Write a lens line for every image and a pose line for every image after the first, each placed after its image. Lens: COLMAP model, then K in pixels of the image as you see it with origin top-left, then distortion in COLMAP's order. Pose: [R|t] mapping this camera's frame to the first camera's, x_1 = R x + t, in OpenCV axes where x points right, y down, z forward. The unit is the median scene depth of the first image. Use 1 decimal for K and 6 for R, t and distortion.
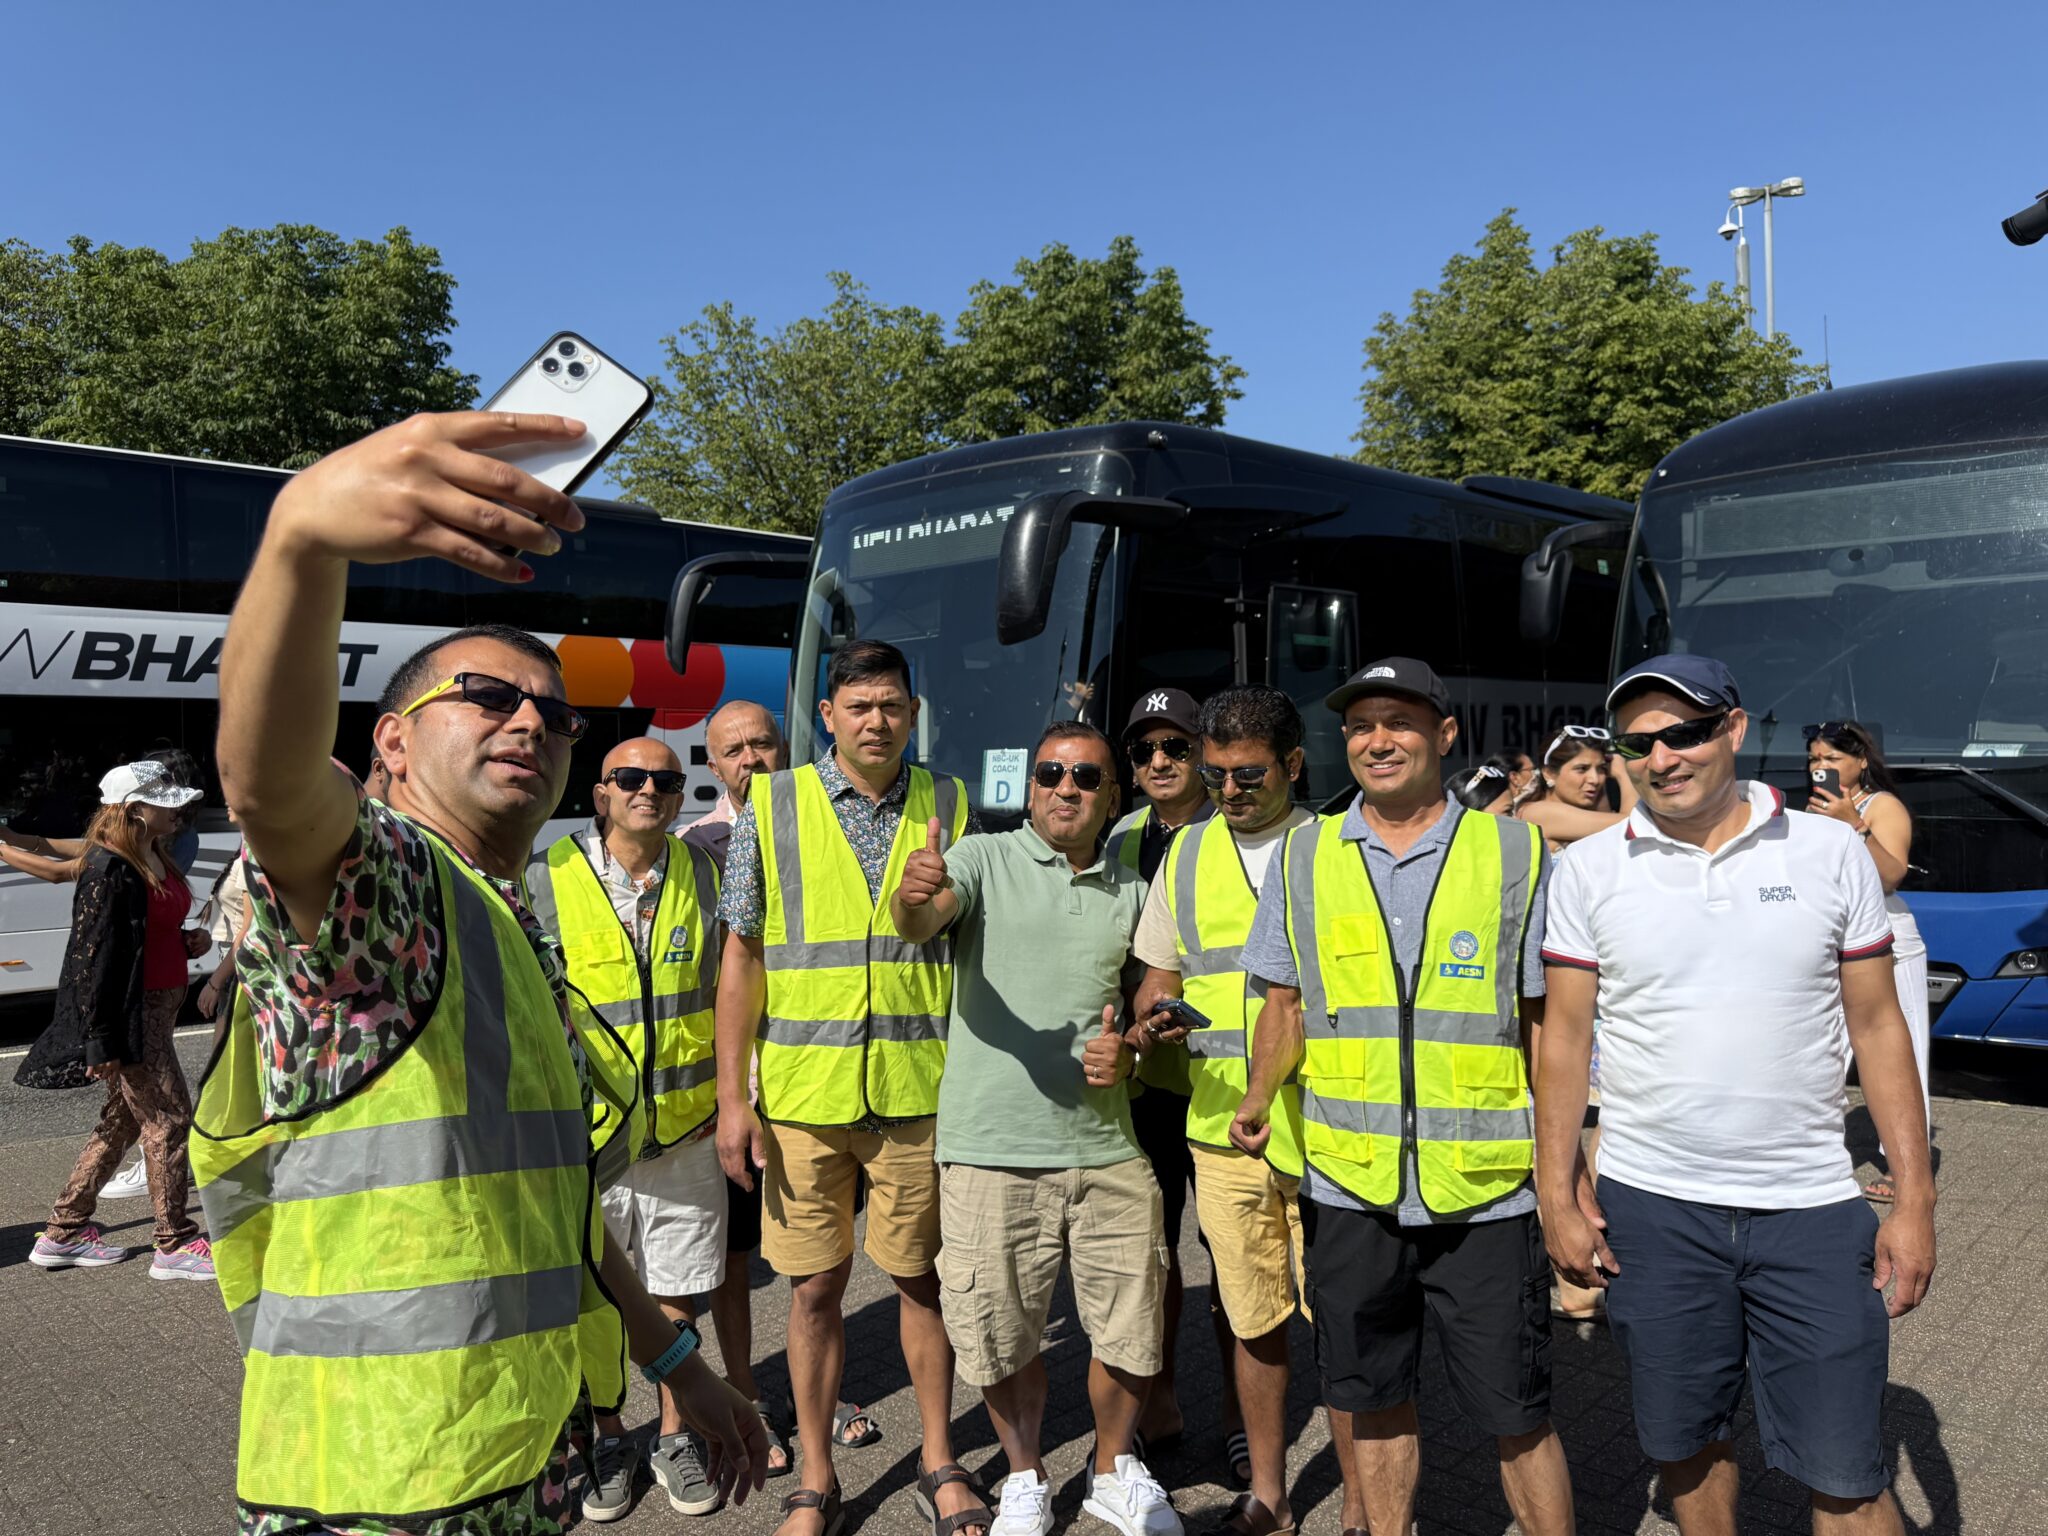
lens RADIAL K [[1458.4, 0, 1003.1], [0, 1458.4, 763.0], [0, 0, 1]] dist [0.037243, -0.054971]
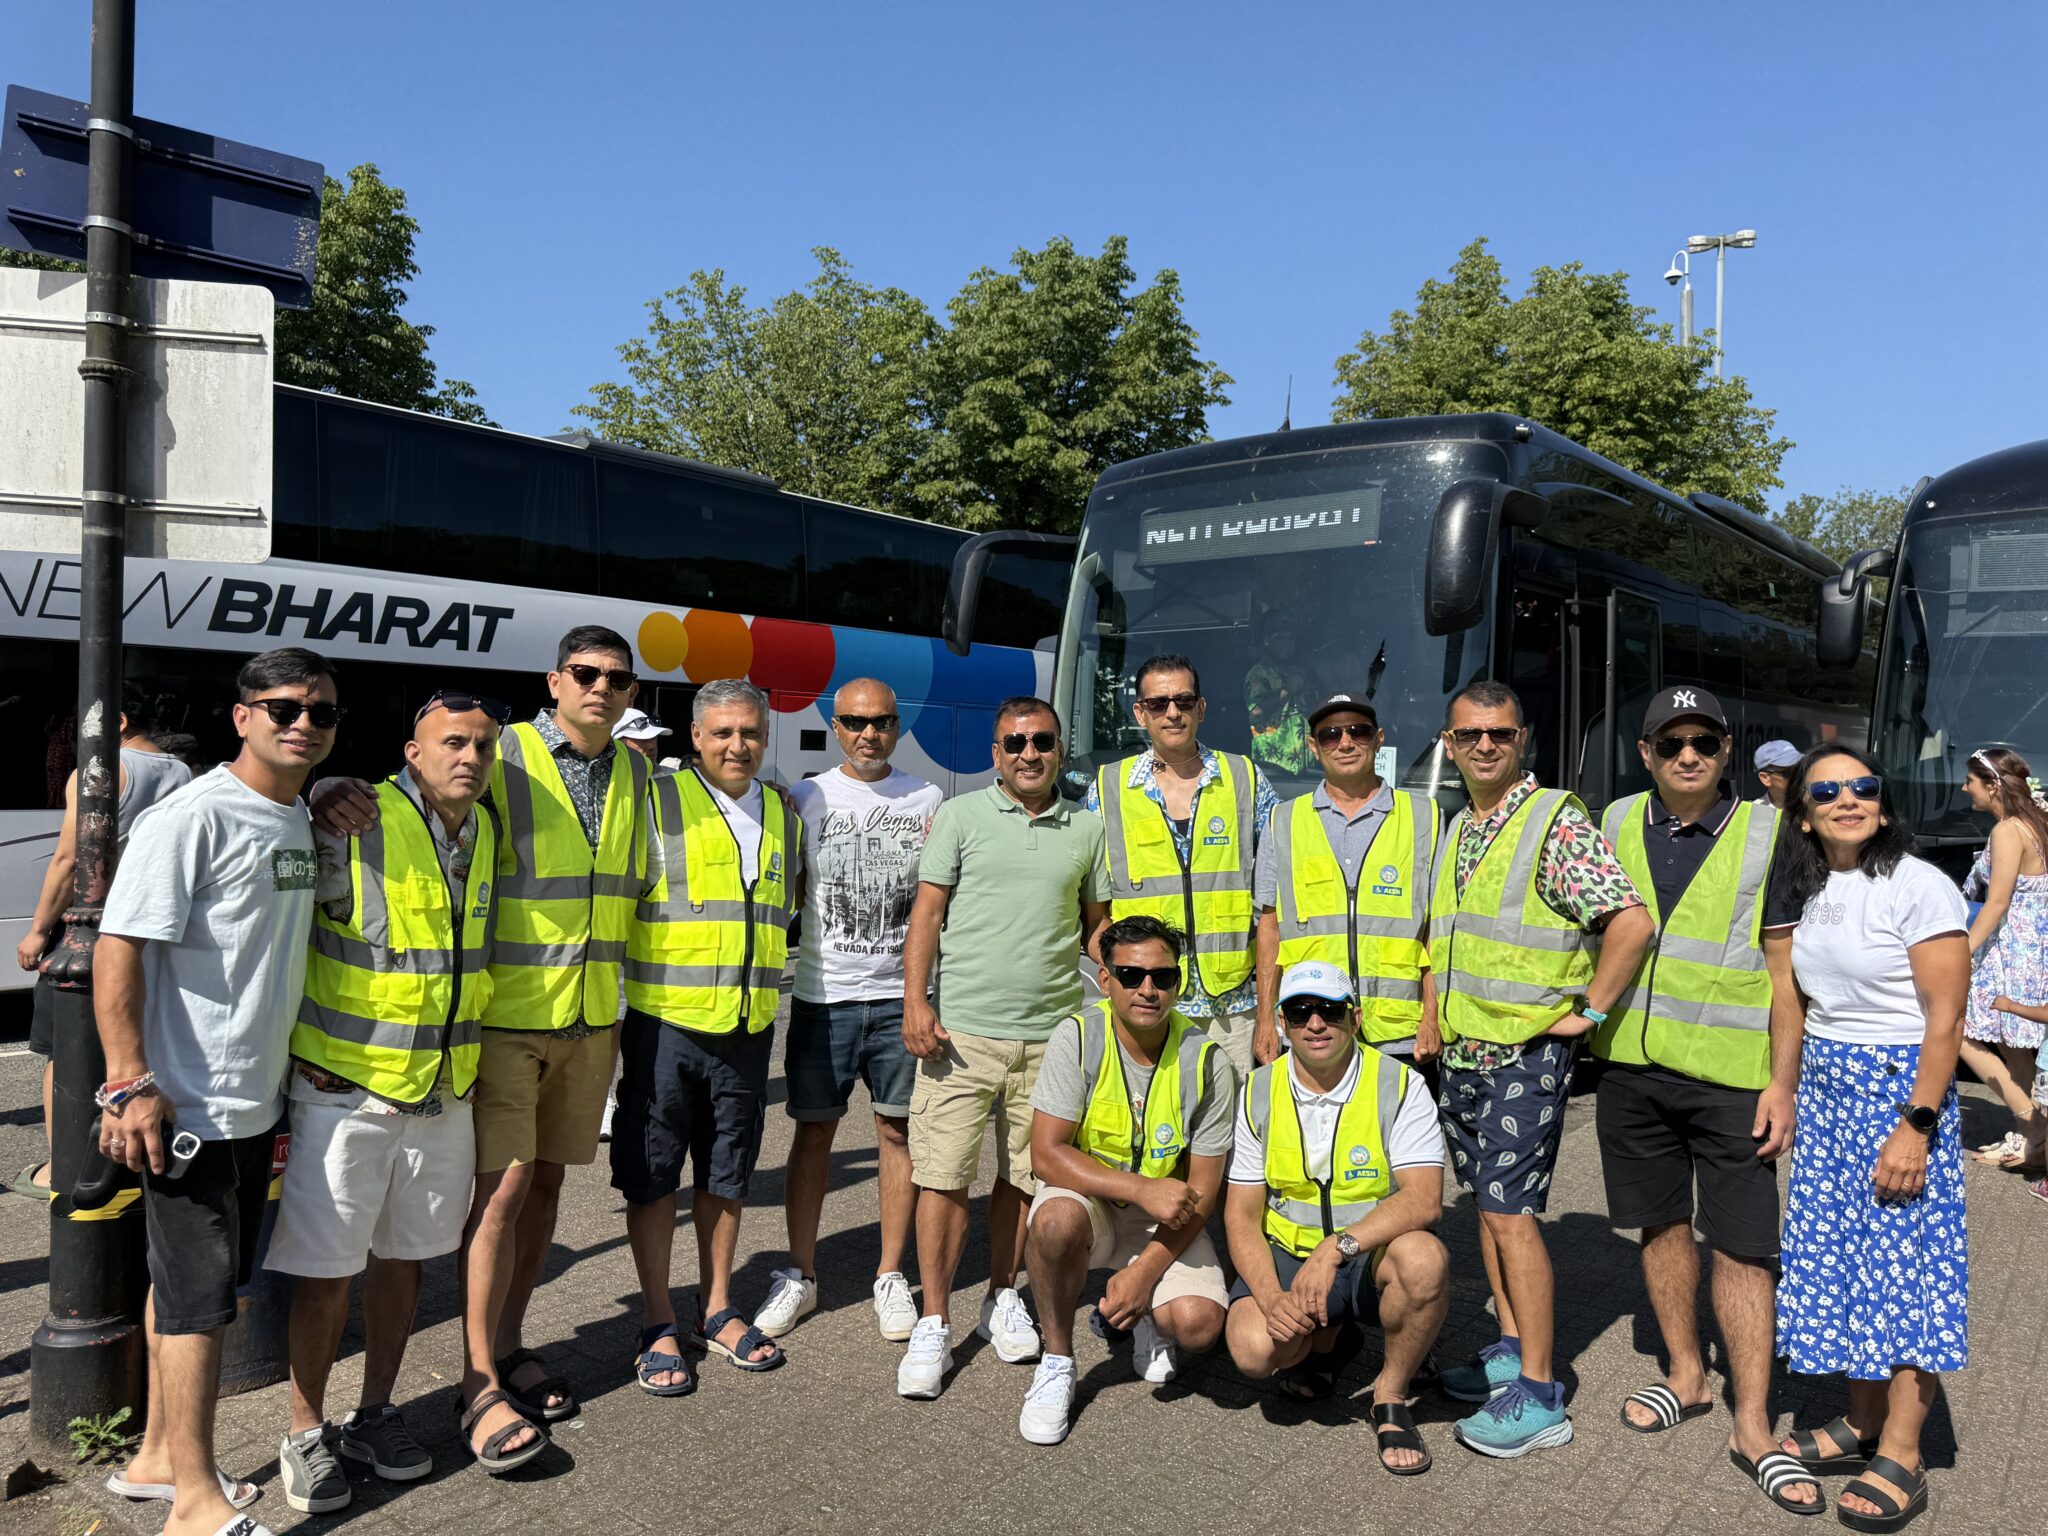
lens RADIAL K [[1458.4, 0, 1018.5], [0, 1458.4, 751.0], [0, 0, 1]] dist [0.037243, -0.054971]
pose [[0.992628, 0.039419, 0.114608, -0.093733], [-0.038891, 0.999220, -0.006839, 0.001531], [-0.114788, 0.002331, 0.993387, 0.018137]]
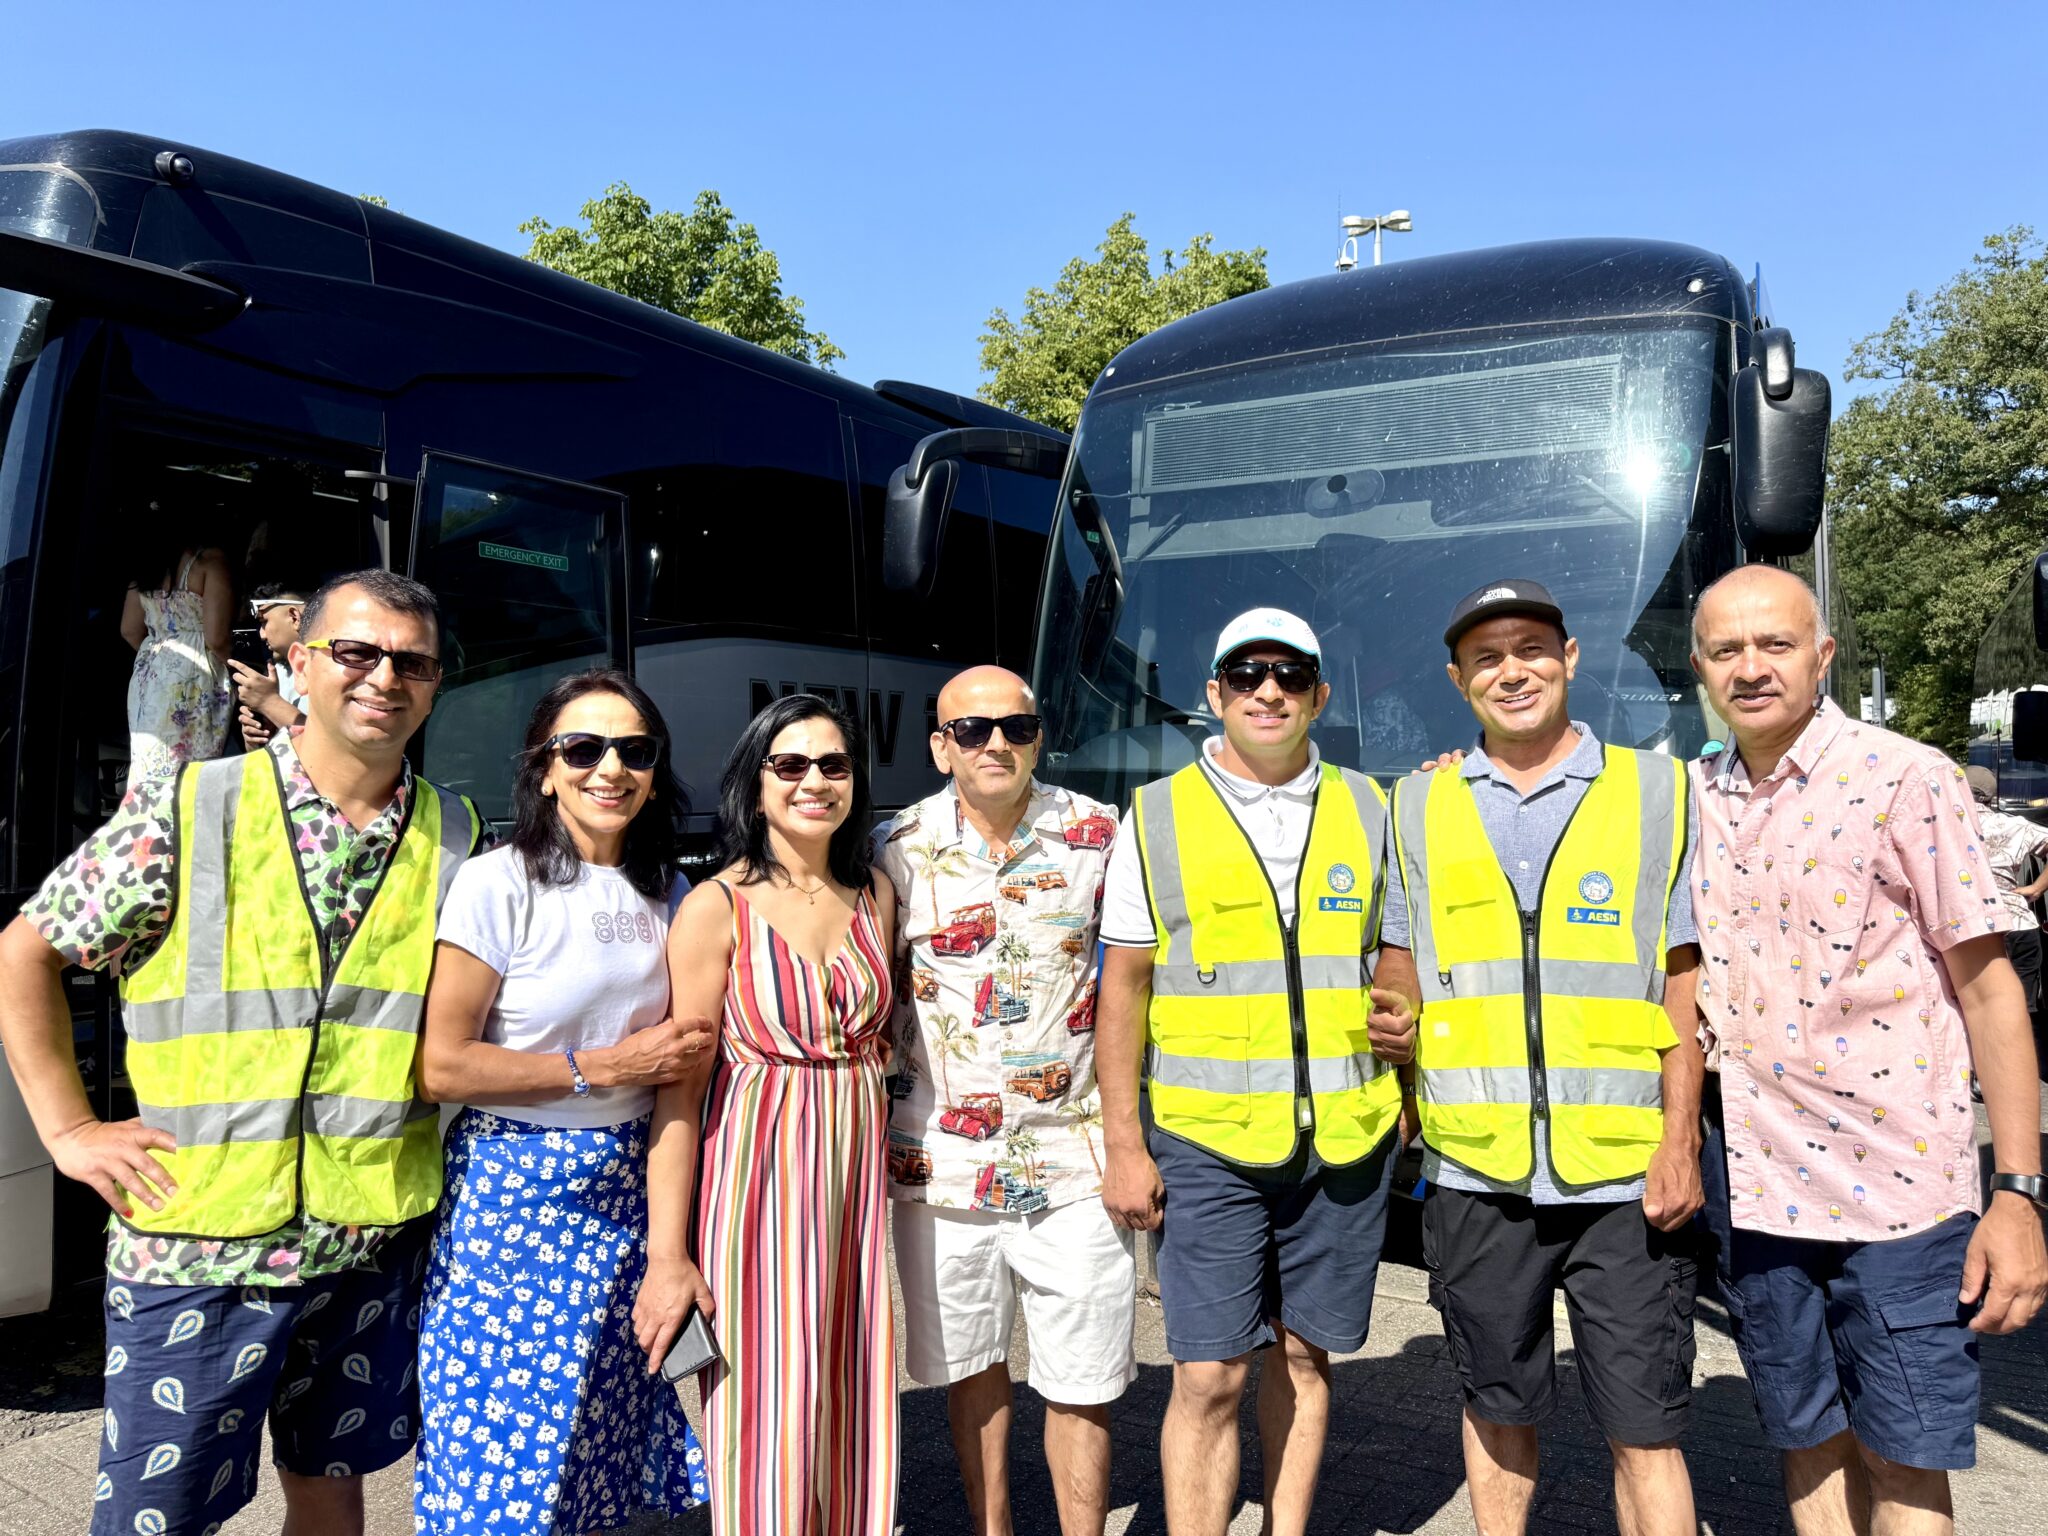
lens RADIAL K [[1458.4, 0, 1022.5], [0, 1458.4, 787.2], [0, 0, 1]] dist [0.037243, -0.054971]
pose [[0.973219, 0.025757, 0.228434, 0.080915], [-0.025036, 0.999668, -0.006056, 0.002297], [-0.228514, 0.000175, 0.973541, 0.104148]]
